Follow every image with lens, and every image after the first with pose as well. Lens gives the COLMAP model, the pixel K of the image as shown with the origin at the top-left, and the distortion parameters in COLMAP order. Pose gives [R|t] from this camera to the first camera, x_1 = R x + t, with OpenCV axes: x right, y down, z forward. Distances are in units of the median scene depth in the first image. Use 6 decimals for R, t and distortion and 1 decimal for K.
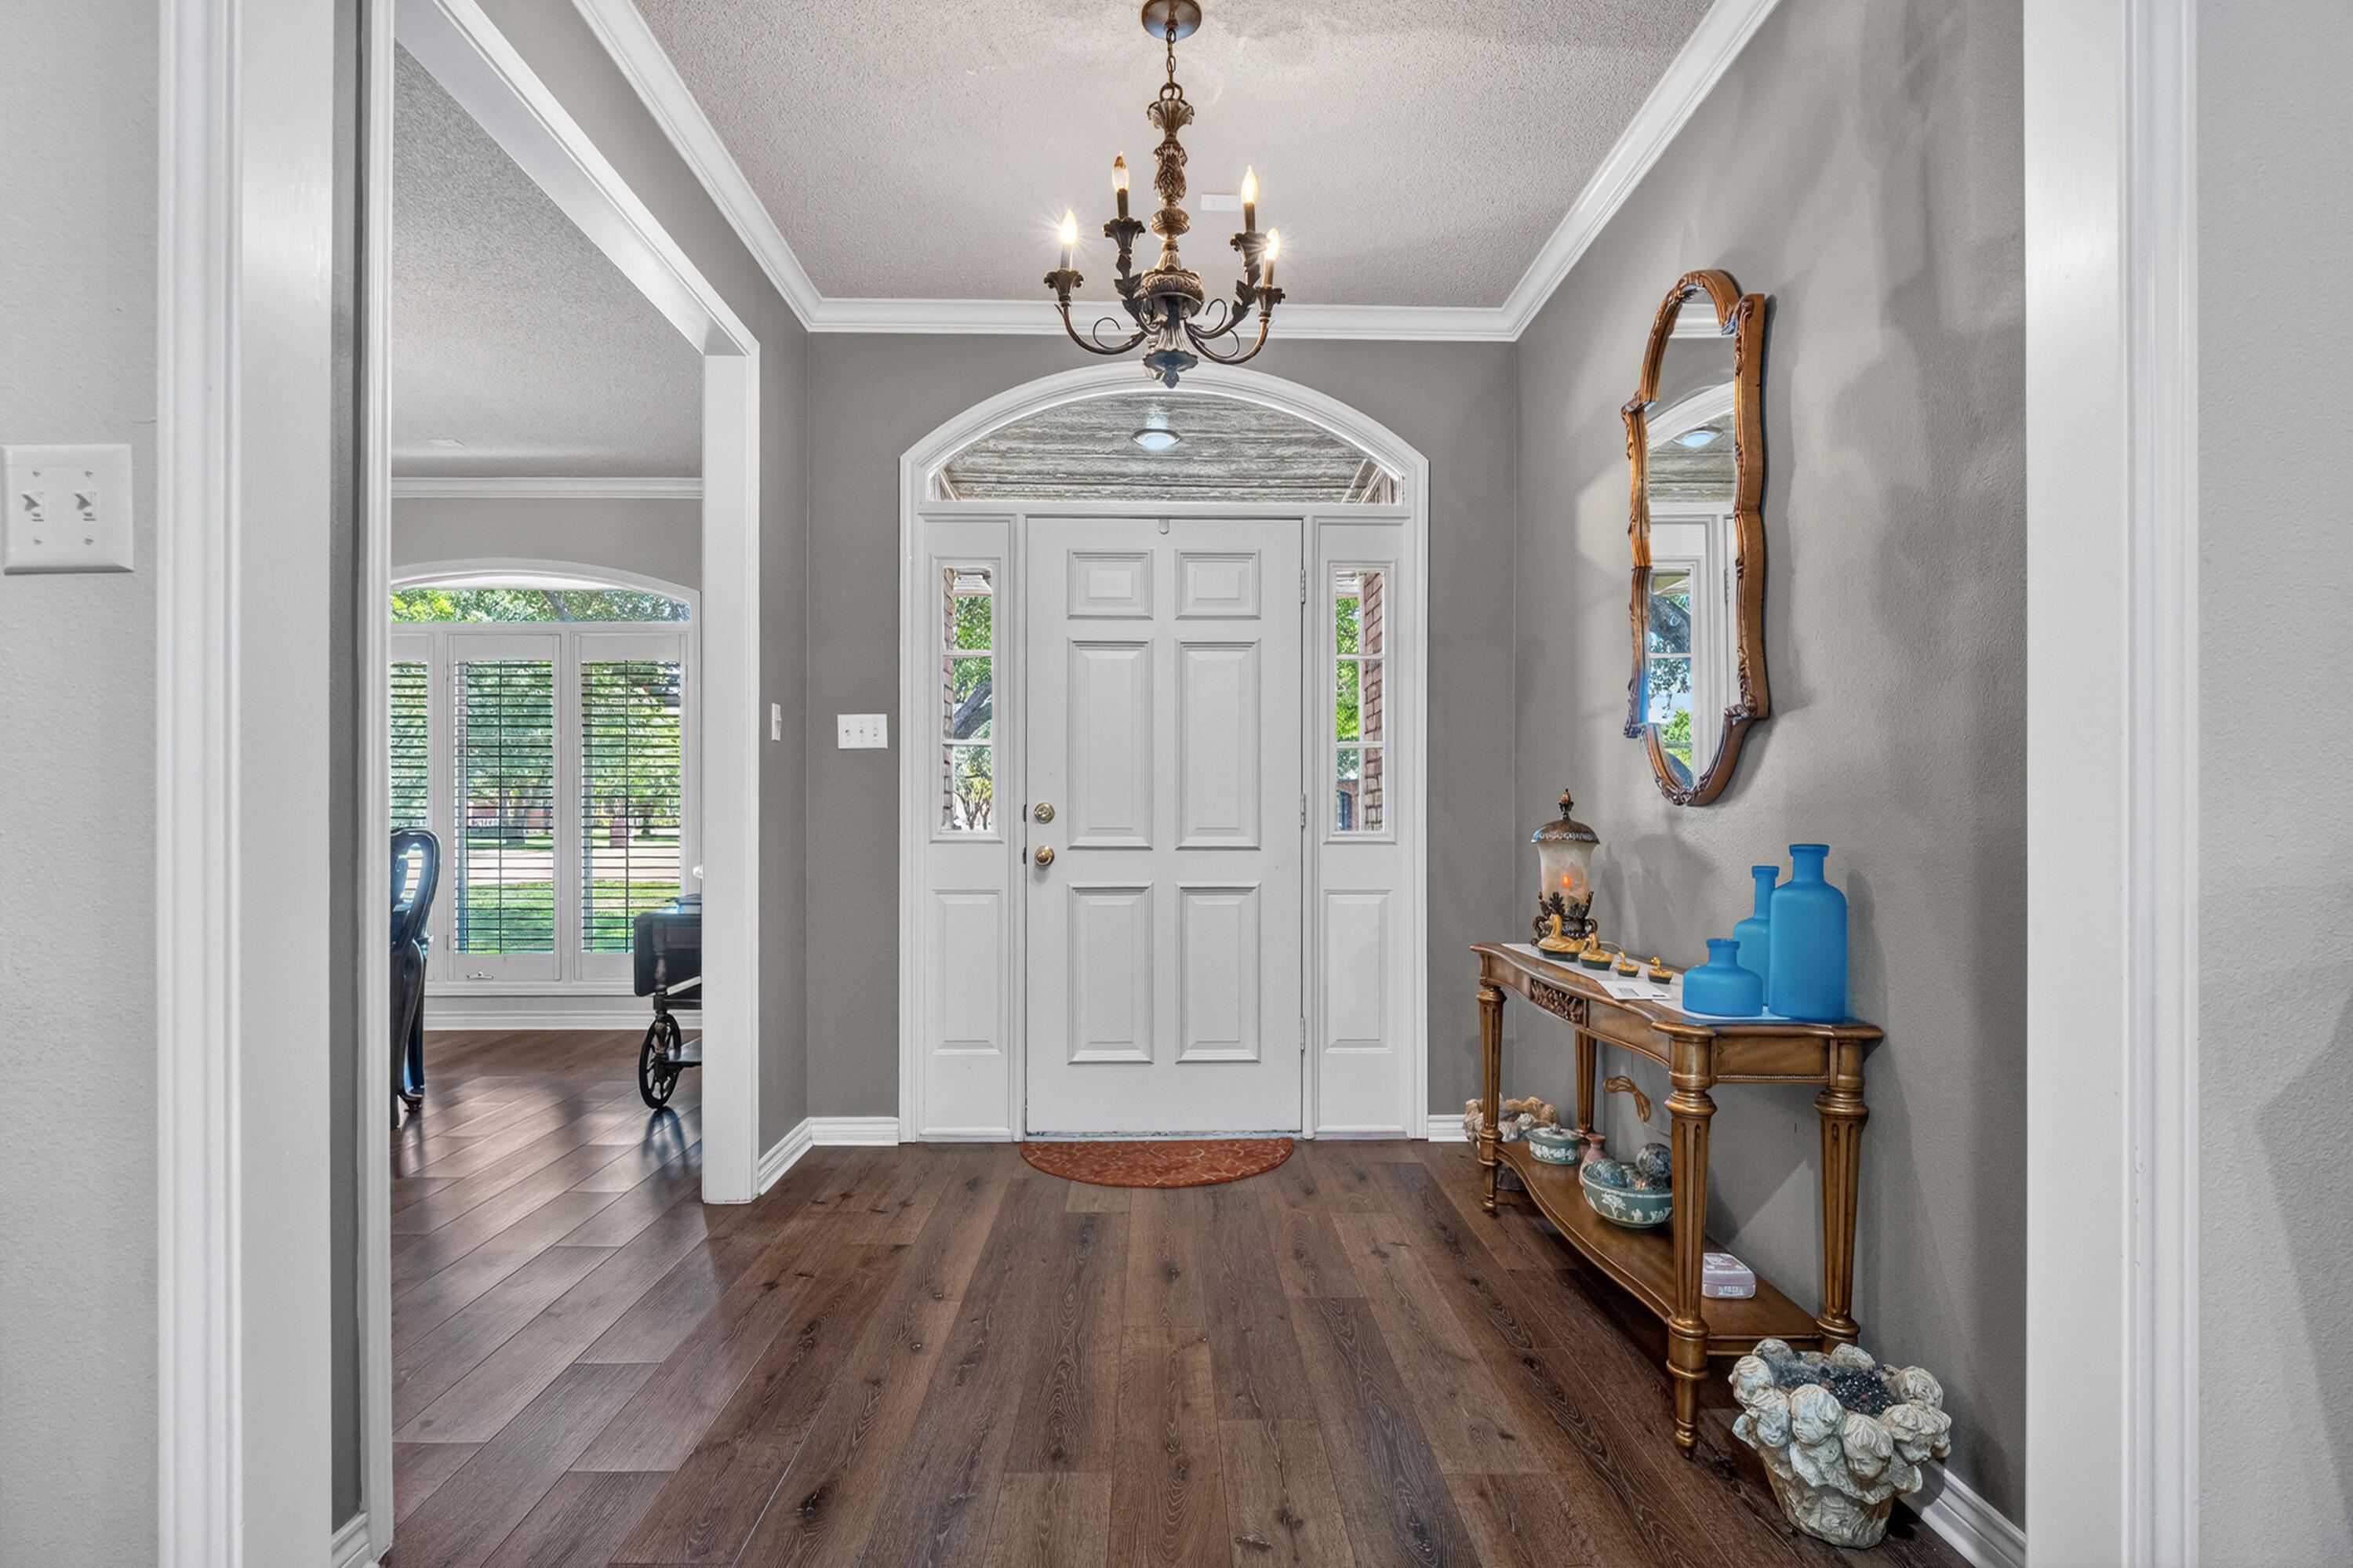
lens RADIAL K [[1138.4, 0, 1175.7], [0, 1138.4, 792.4], [0, 0, 1]] dist [-0.005684, -0.000472]
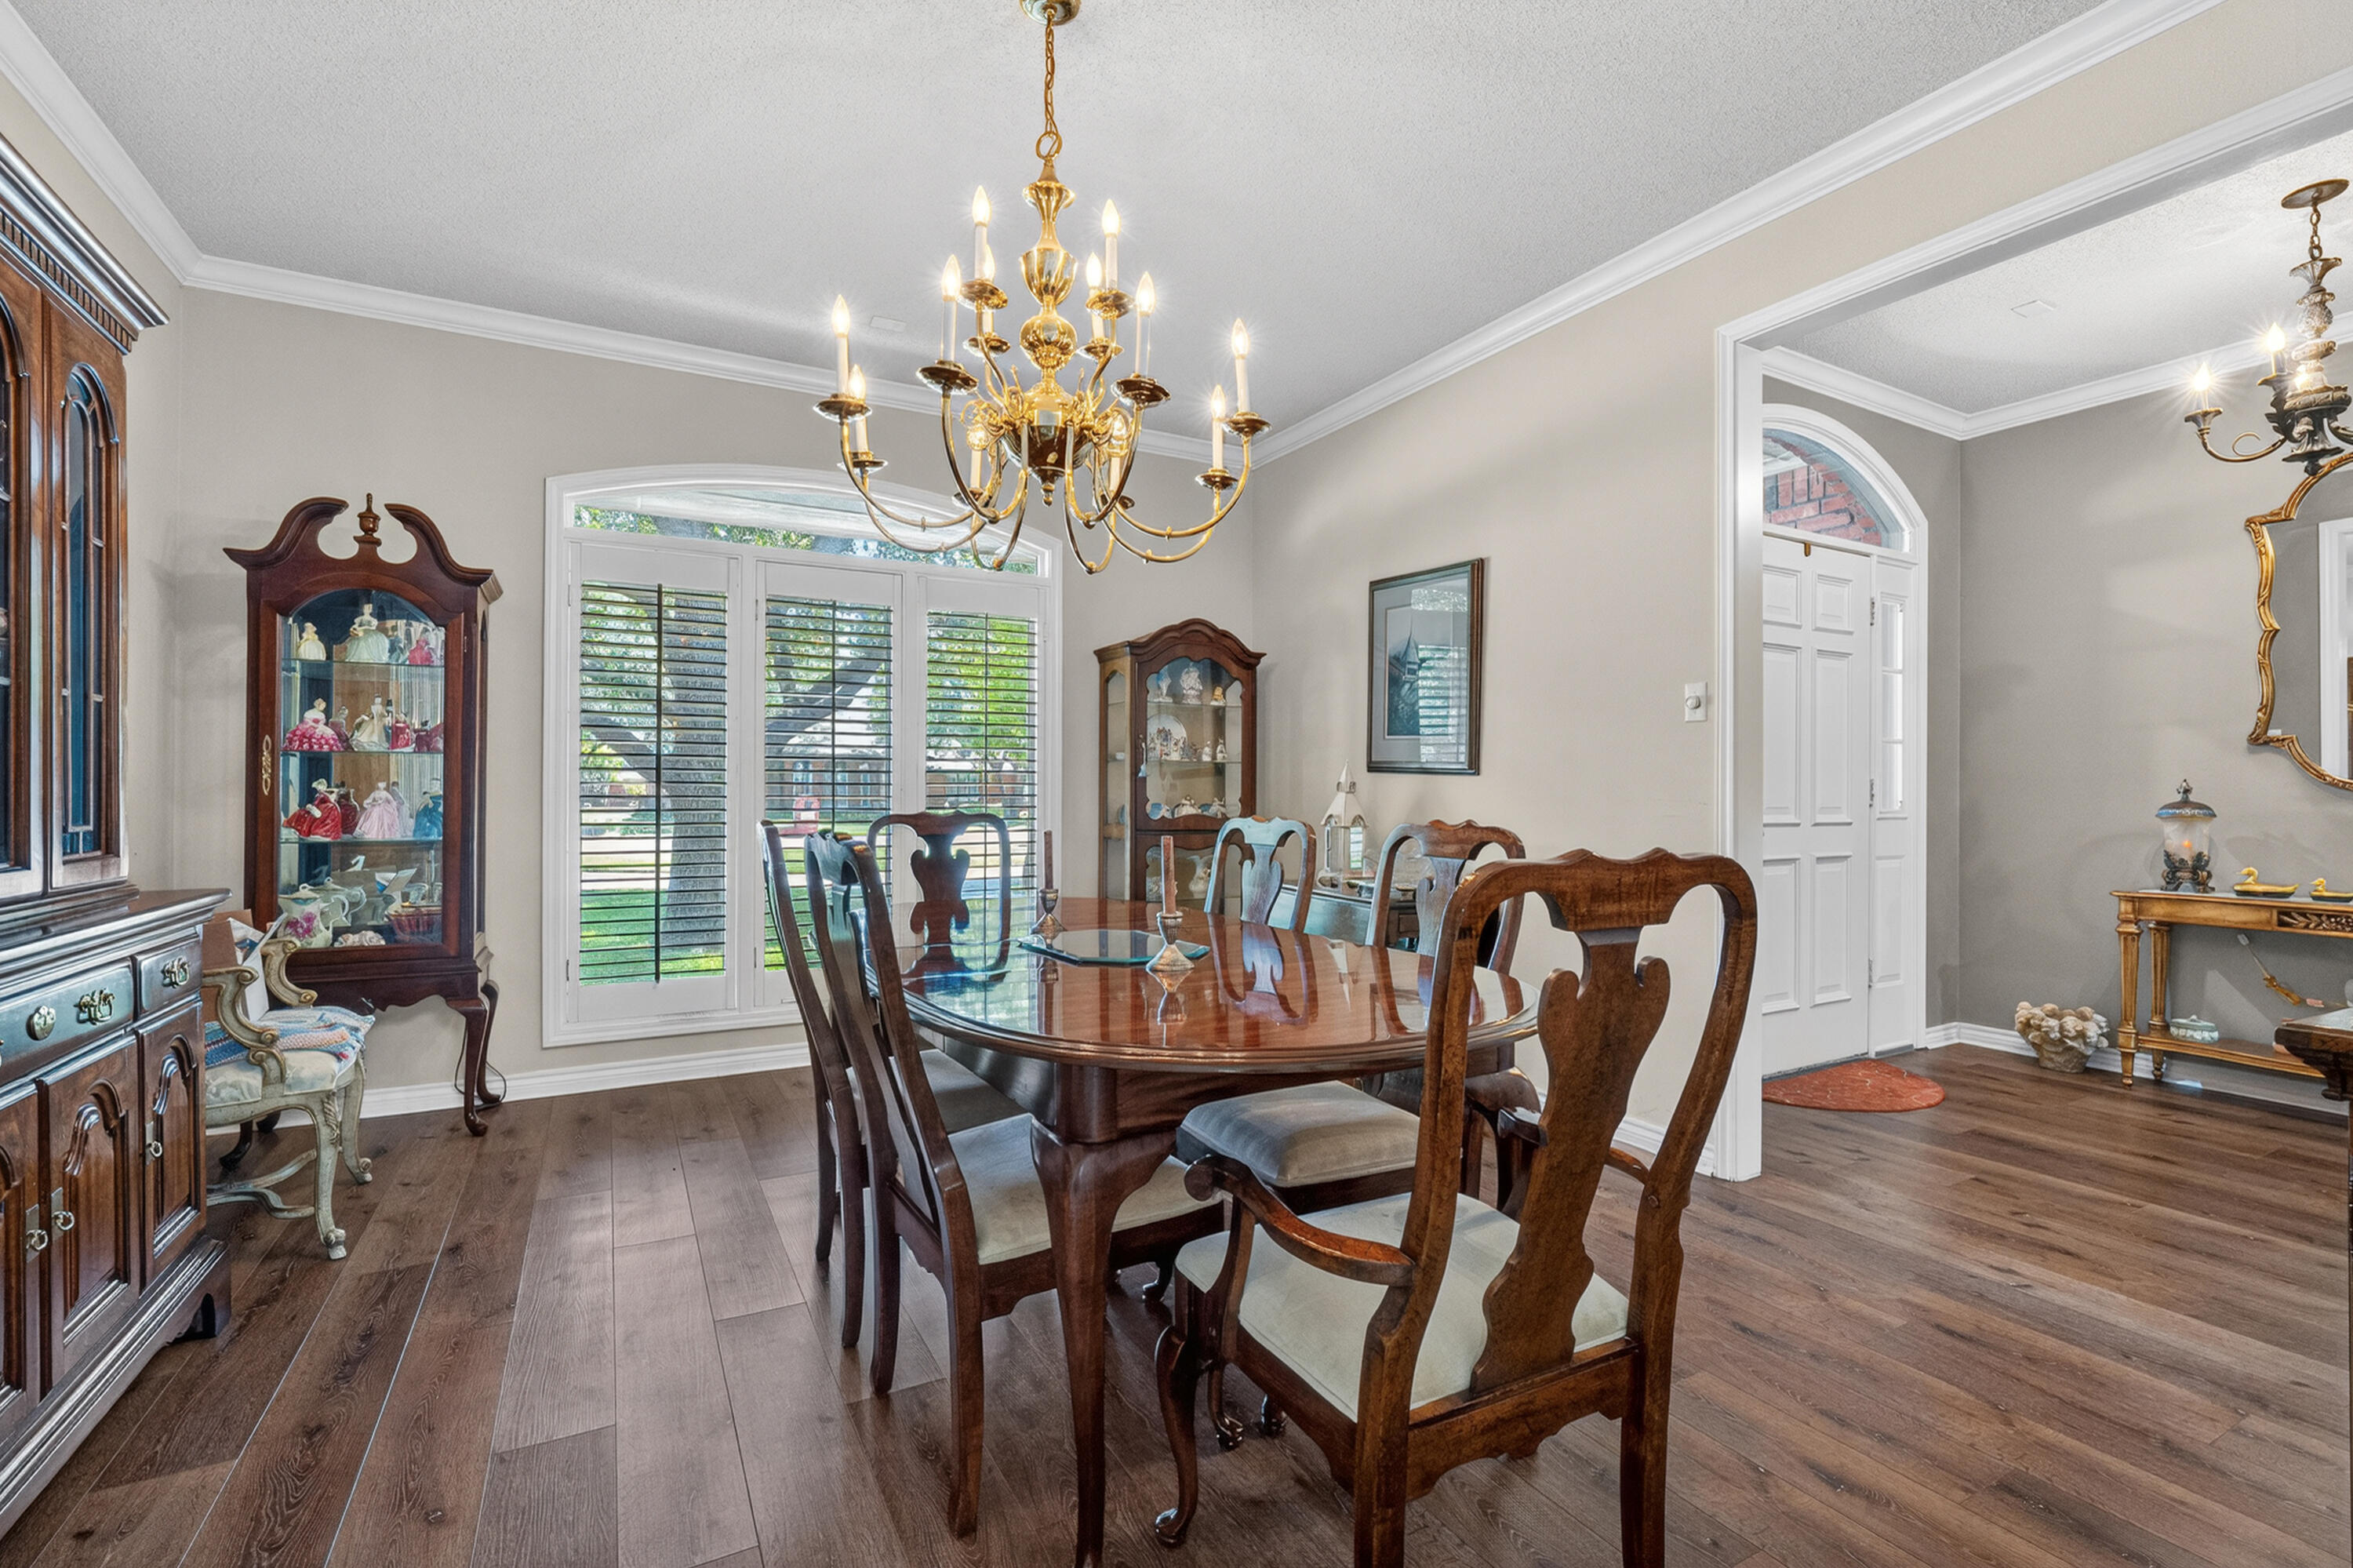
lens RADIAL K [[1052.4, 0, 1183.1], [0, 1052.4, 784.1], [0, 0, 1]] dist [-0.008239, -0.000522]
pose [[0.884598, 0.005142, 0.466327, -1.075413], [-0.011195, 0.999885, 0.010212, 0.003260], [-0.466221, -0.014254, 0.884554, 0.340855]]
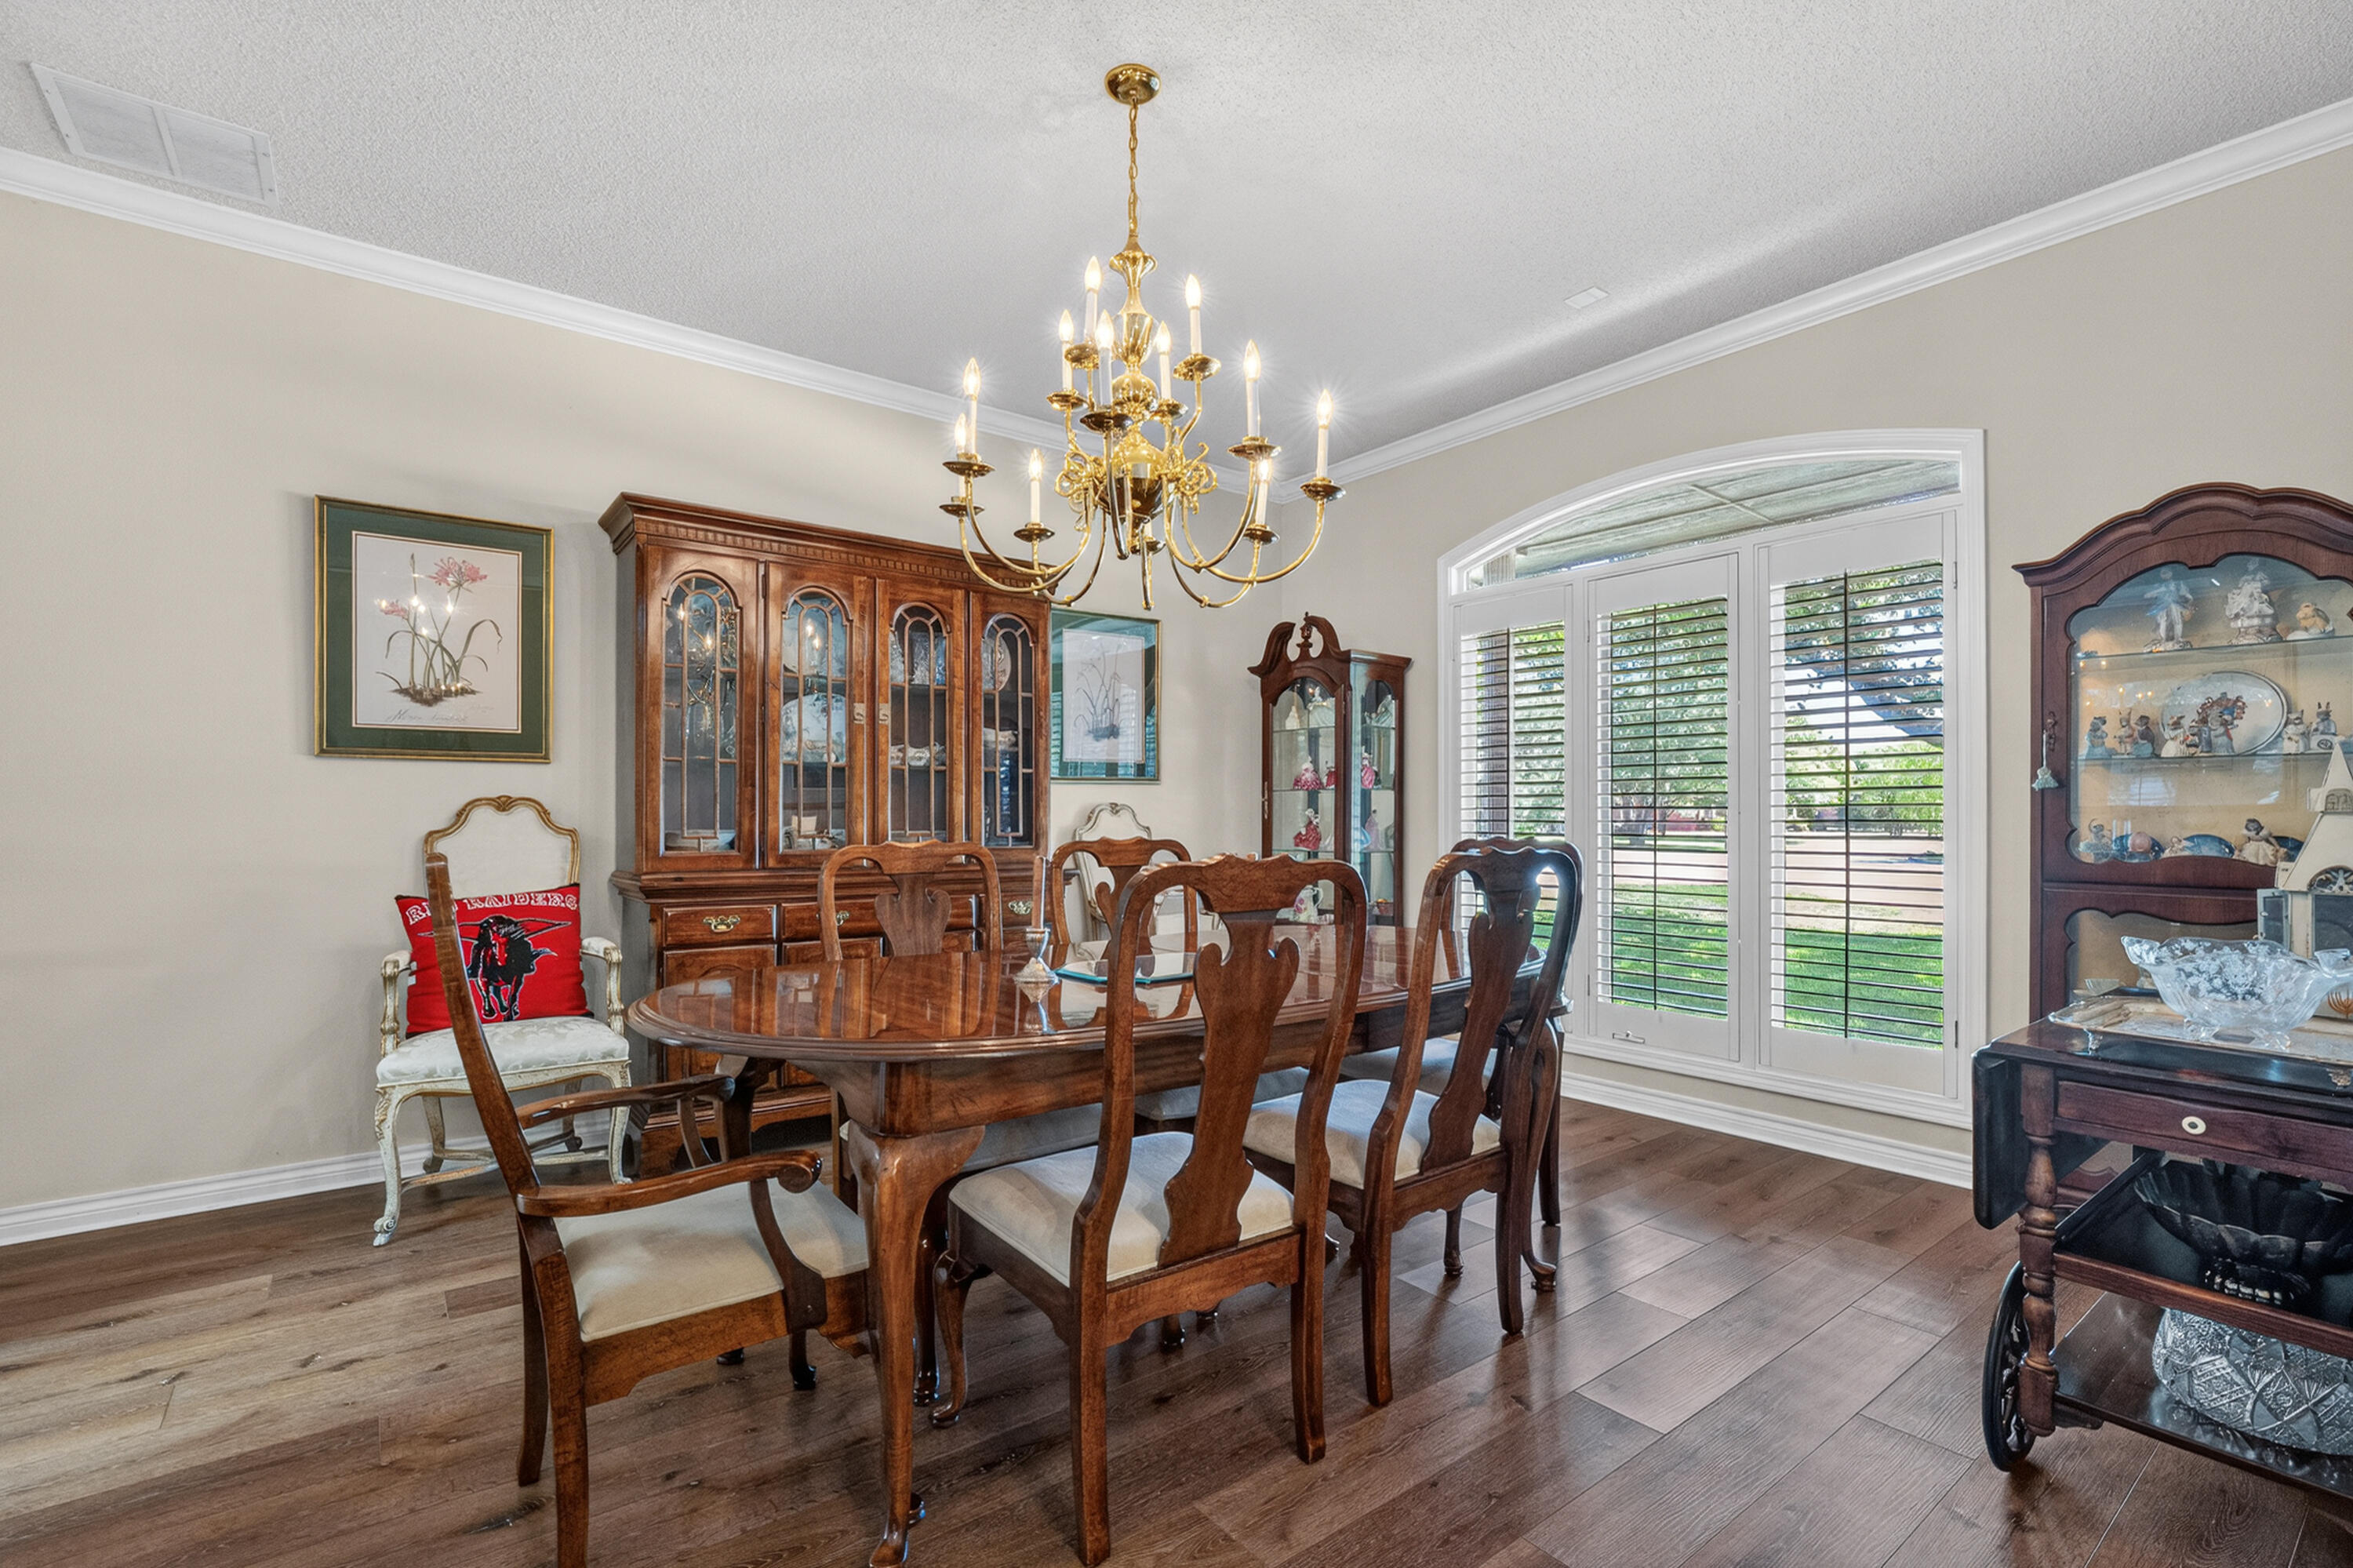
lens RADIAL K [[1052.4, 0, 1174.5], [0, 1052.4, 798.7], [0, 0, 1]] dist [-0.008239, -0.000522]
pose [[0.582223, -0.001760, -0.813027, -0.320218], [0.006771, 0.999973, 0.002684, 0.008523], [0.813001, -0.007068, 0.582220, 0.500226]]
